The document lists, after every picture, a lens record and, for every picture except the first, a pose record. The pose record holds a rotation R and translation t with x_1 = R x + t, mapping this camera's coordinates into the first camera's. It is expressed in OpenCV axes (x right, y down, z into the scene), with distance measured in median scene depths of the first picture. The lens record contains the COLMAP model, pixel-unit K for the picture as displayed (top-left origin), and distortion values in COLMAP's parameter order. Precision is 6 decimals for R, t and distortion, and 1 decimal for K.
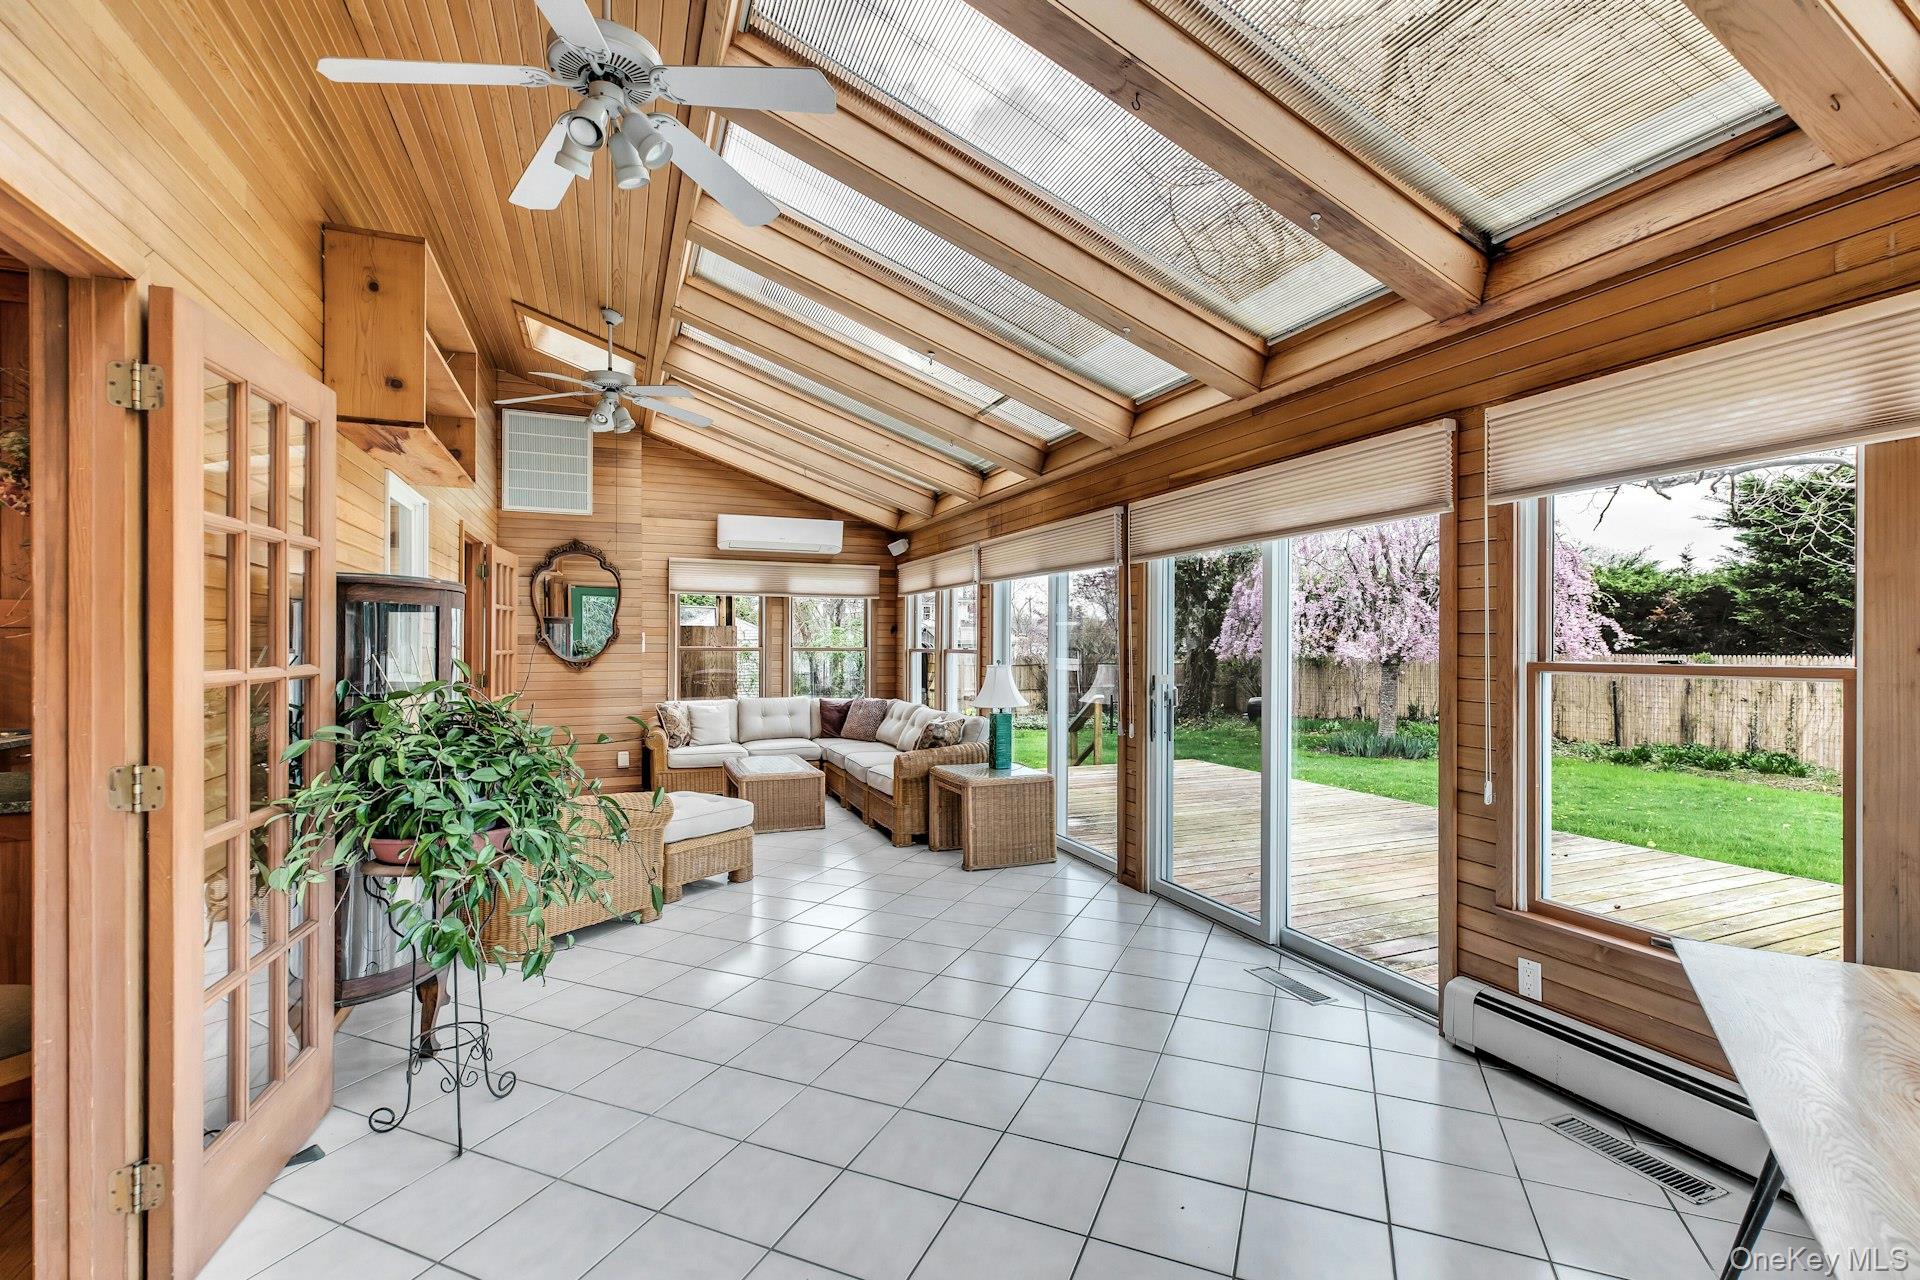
lens RADIAL K [[865.2, 0, 978.5], [0, 865.2, 646.0], [0, 0, 1]] dist [0.007968, -0.000182]
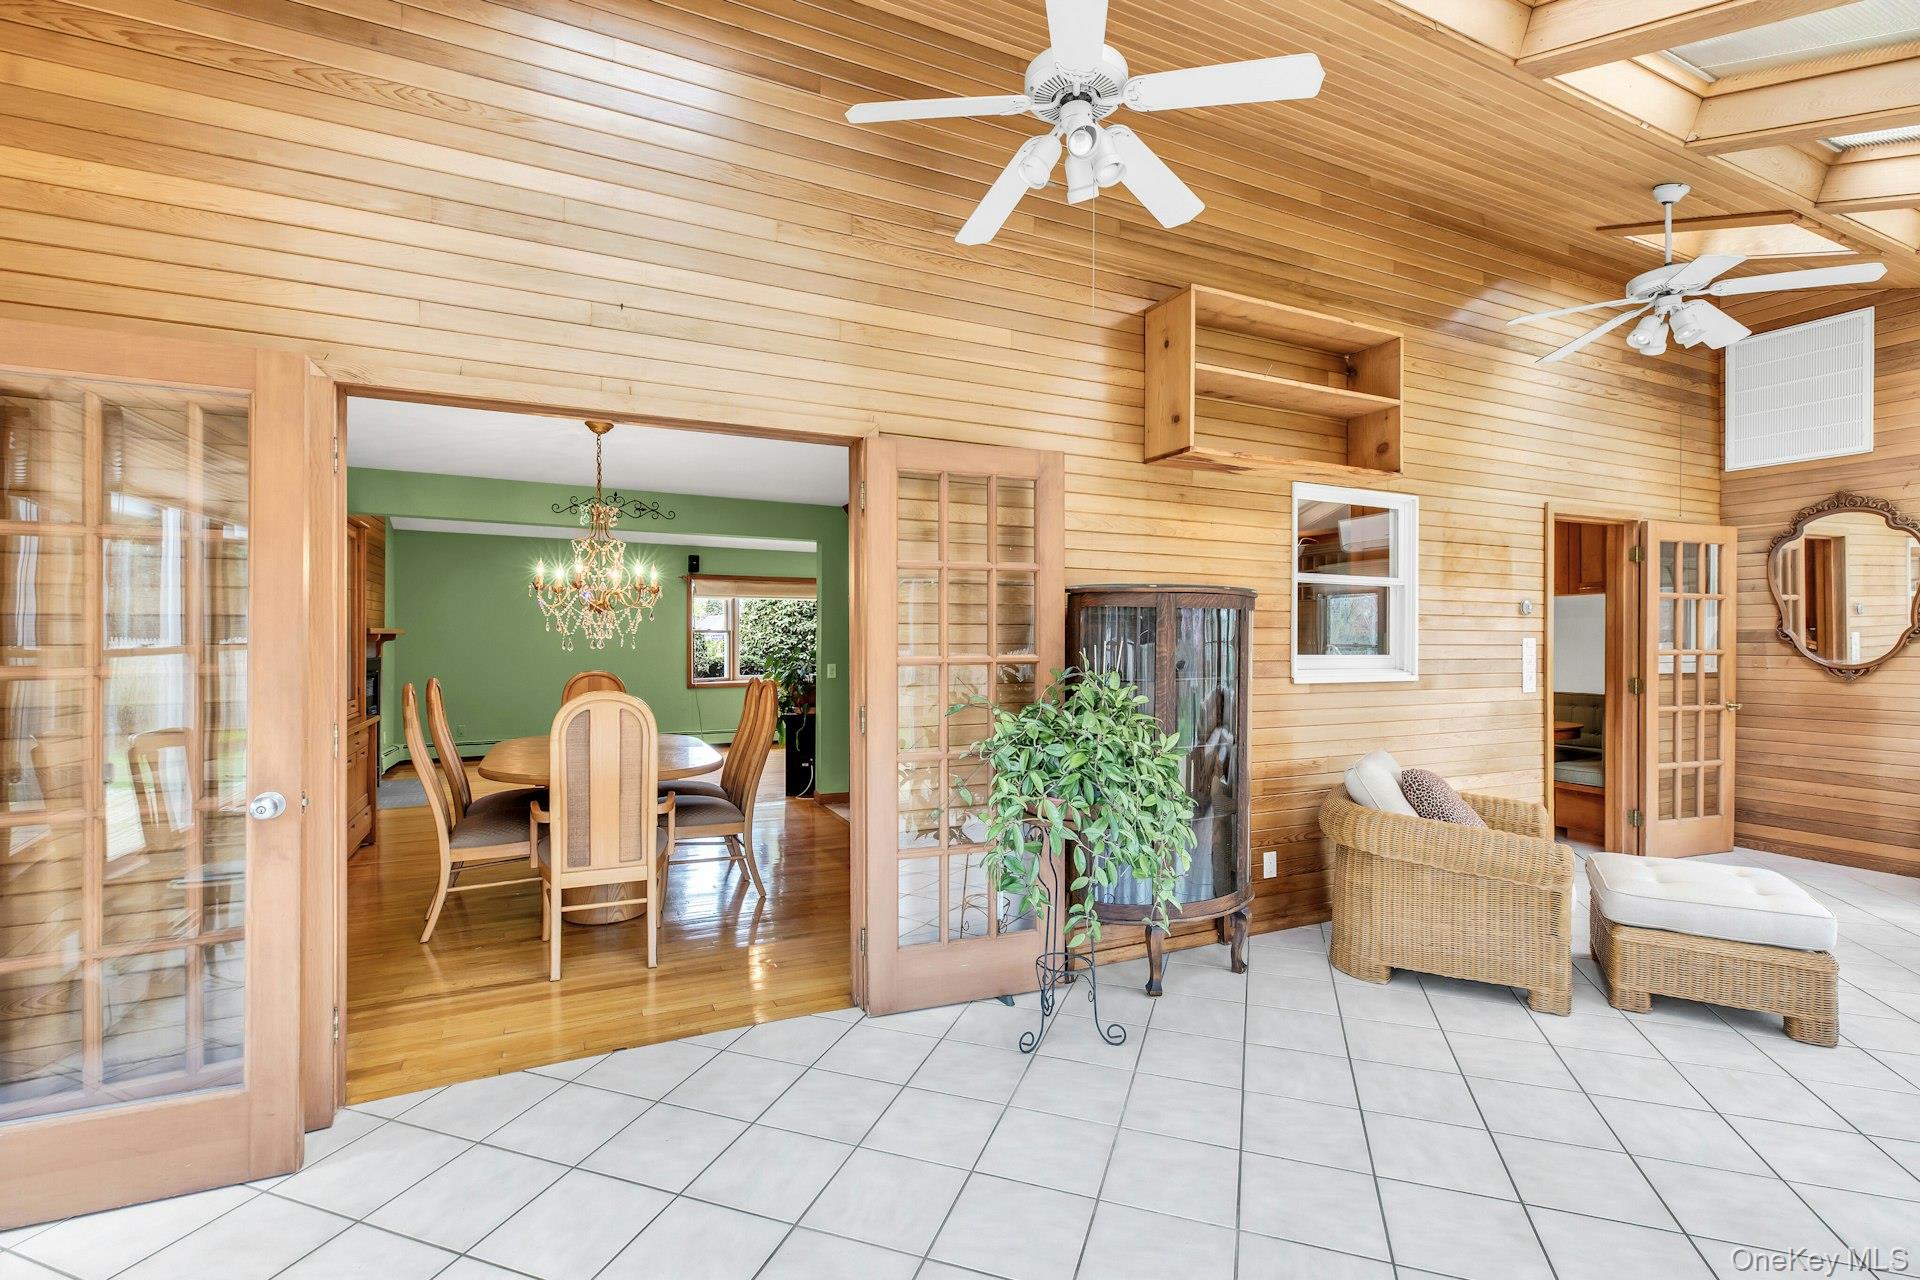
lens RADIAL K [[865.2, 0, 965.1], [0, 865.2, 639.9], [0, 0, 1]] dist [0.007968, -0.000182]
pose [[0.057155, 0.001990, -0.998363, 0.195723], [-0.005589, 0.999983, 0.001673, -0.001239], [0.998350, 0.005484, 0.057165, 0.261602]]
